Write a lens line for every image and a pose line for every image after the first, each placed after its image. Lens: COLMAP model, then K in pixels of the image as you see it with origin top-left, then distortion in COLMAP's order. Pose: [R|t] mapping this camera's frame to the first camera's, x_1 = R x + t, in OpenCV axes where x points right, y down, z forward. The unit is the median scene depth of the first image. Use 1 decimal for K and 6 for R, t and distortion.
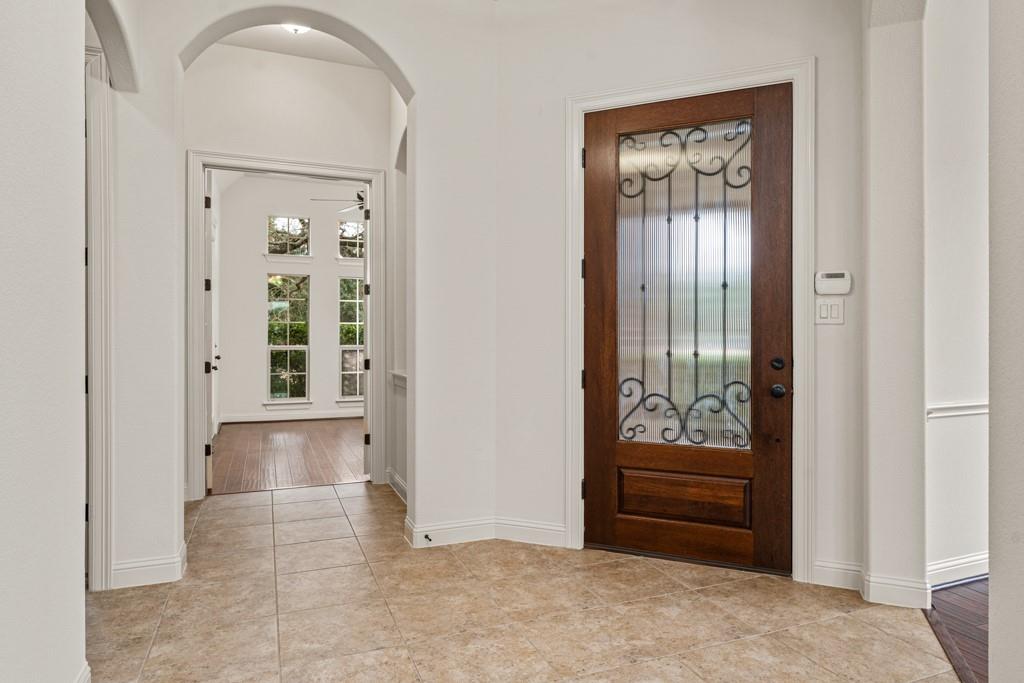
lens RADIAL K [[587.4, 0, 512.0], [0, 587.4, 341.5], [0, 0, 1]] dist [-0.016364, 0.002324]
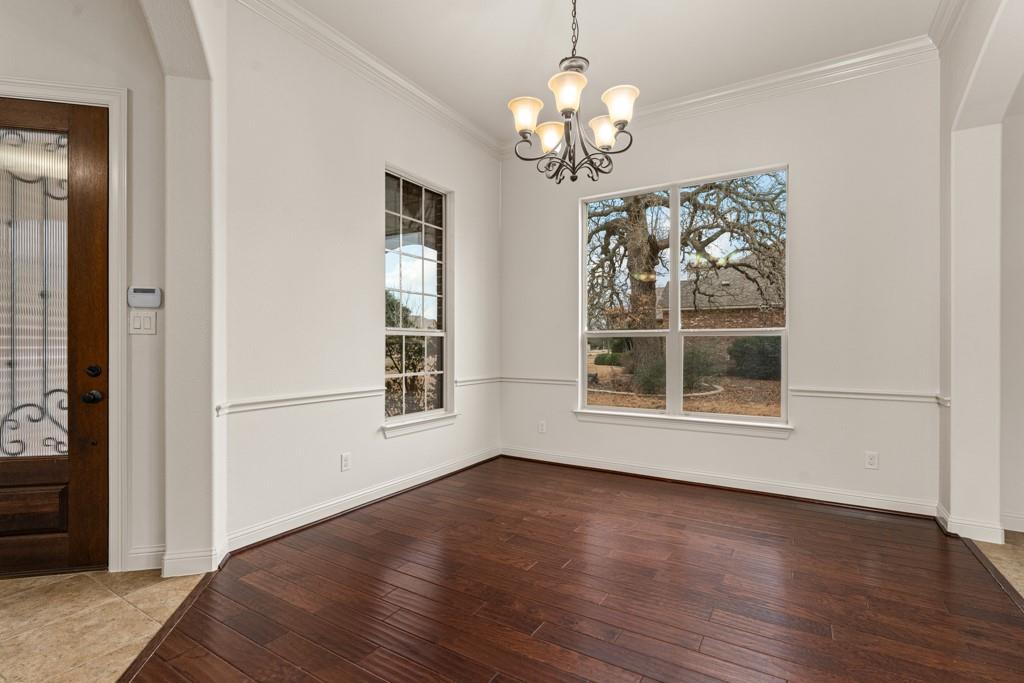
lens RADIAL K [[480.7, 0, 512.0], [0, 480.7, 341.5], [0, 0, 1]] dist [0.000055, -0.000096]
pose [[0.809985, -0.006305, 0.586416, 0.556319], [0.004536, 0.999980, 0.004487, -0.016111], [-0.586433, -0.000975, 0.809997, -0.149404]]
